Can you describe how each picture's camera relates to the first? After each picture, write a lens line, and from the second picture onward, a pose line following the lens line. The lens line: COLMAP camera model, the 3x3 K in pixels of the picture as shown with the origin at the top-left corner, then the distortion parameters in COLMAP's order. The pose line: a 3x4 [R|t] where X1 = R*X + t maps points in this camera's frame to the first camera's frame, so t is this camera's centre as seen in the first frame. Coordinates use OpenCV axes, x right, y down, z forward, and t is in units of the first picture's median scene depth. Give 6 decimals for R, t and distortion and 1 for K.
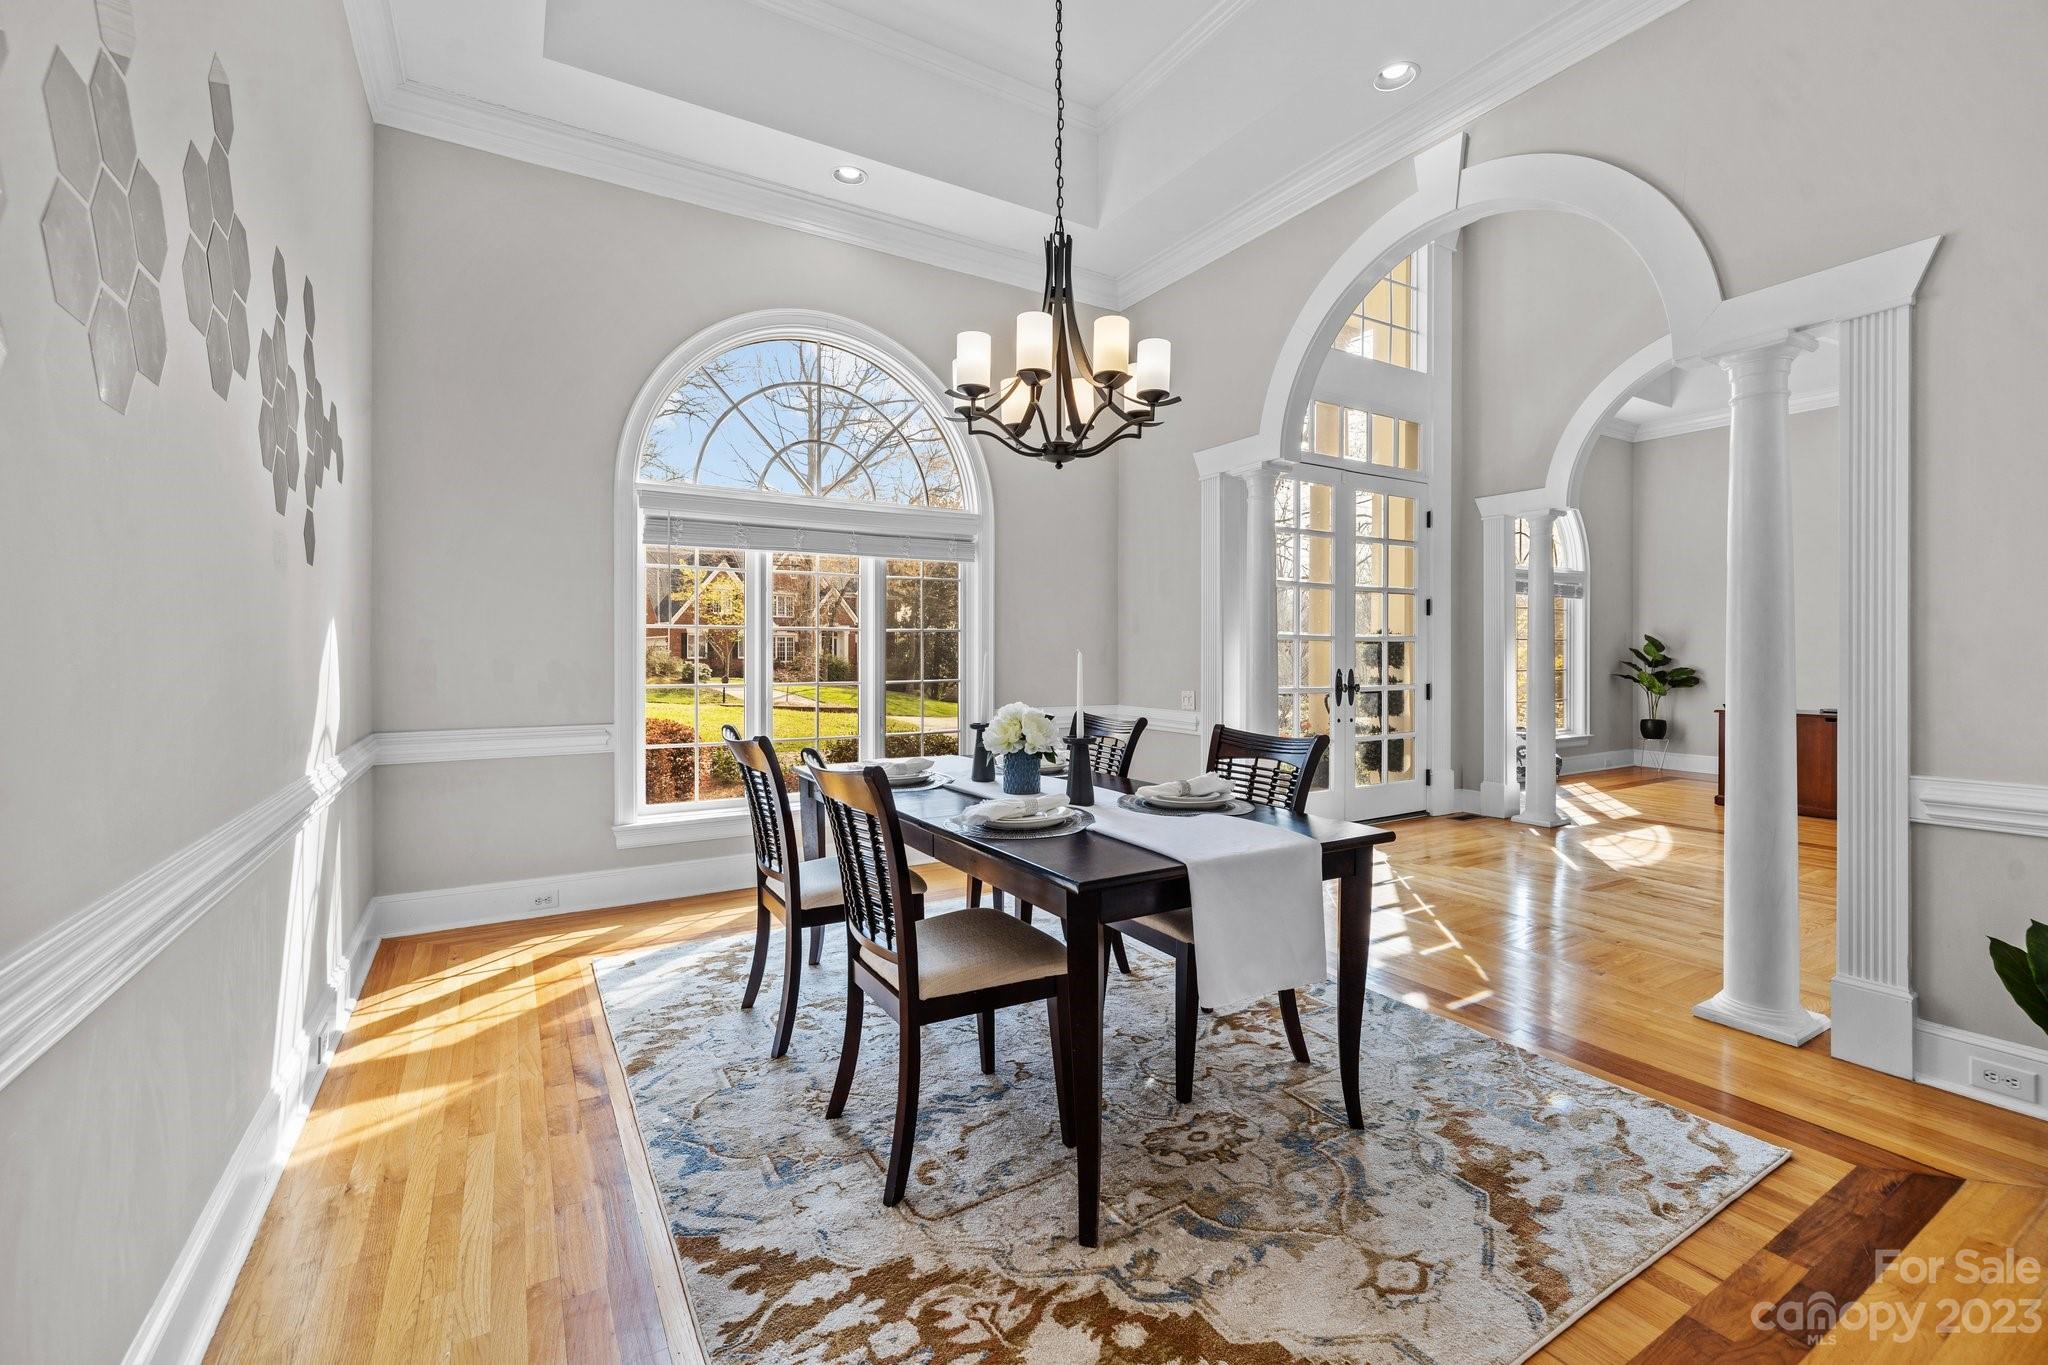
lens RADIAL K [[873.2, 0, 1031.9], [0, 873.2, 657.9], [0, 0, 1]] dist [0.004359, -0.000308]
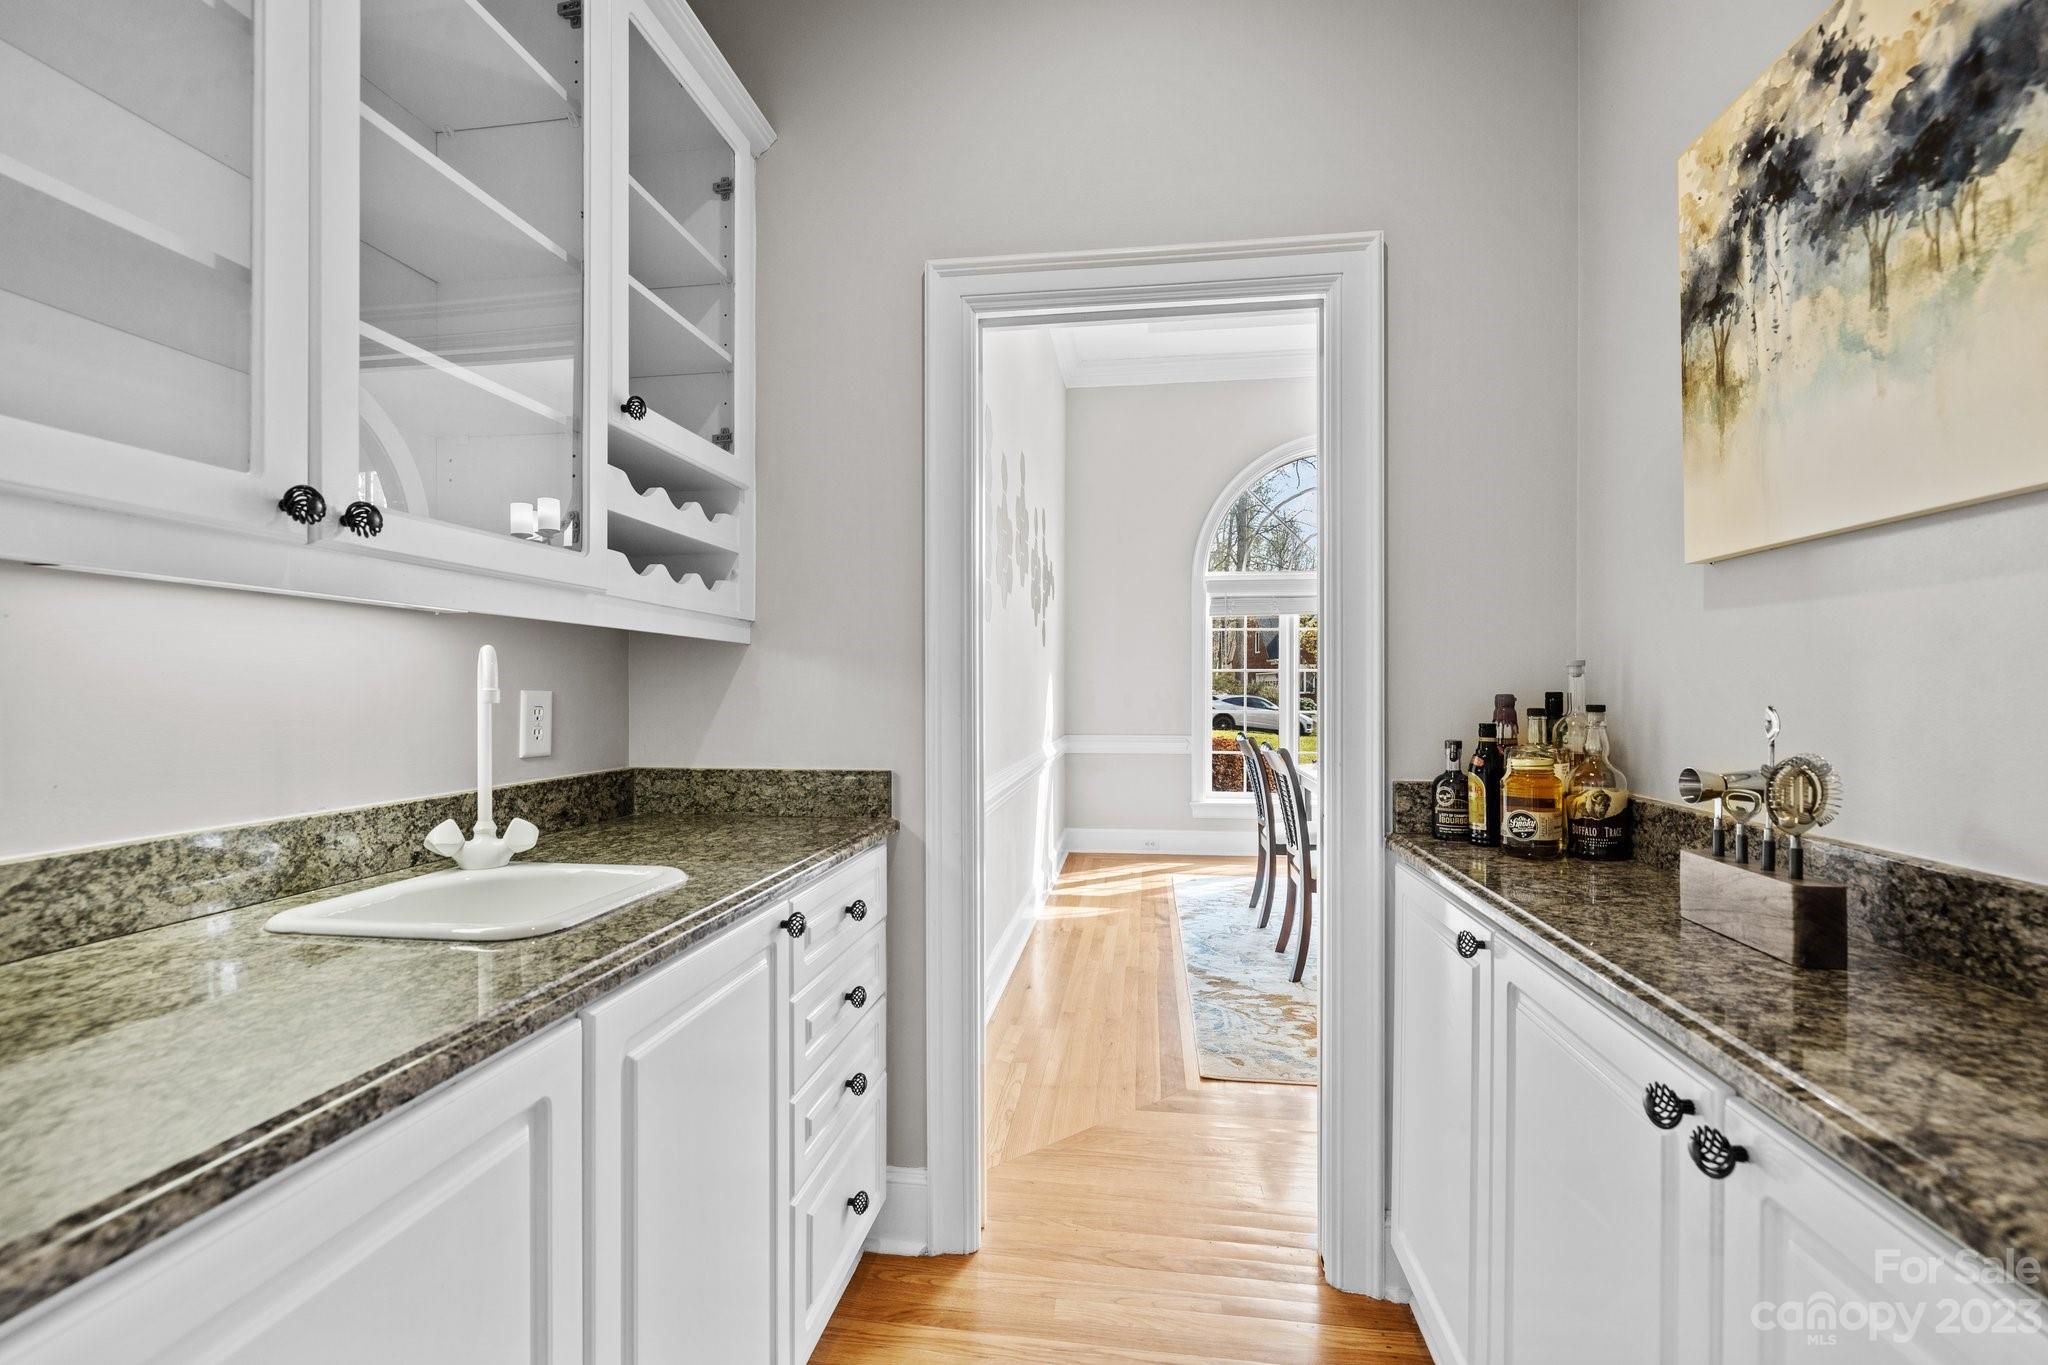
lens RADIAL K [[873.2, 0, 1021.1], [0, 873.2, 688.5], [0, 0, 1]] dist [0.004359, -0.000308]
pose [[0.773712, -0.002117, -0.633534, 0.403255], [-0.002079, 0.999981, -0.005881, 0.004353], [0.633534, 0.005867, 0.773693, -0.577003]]
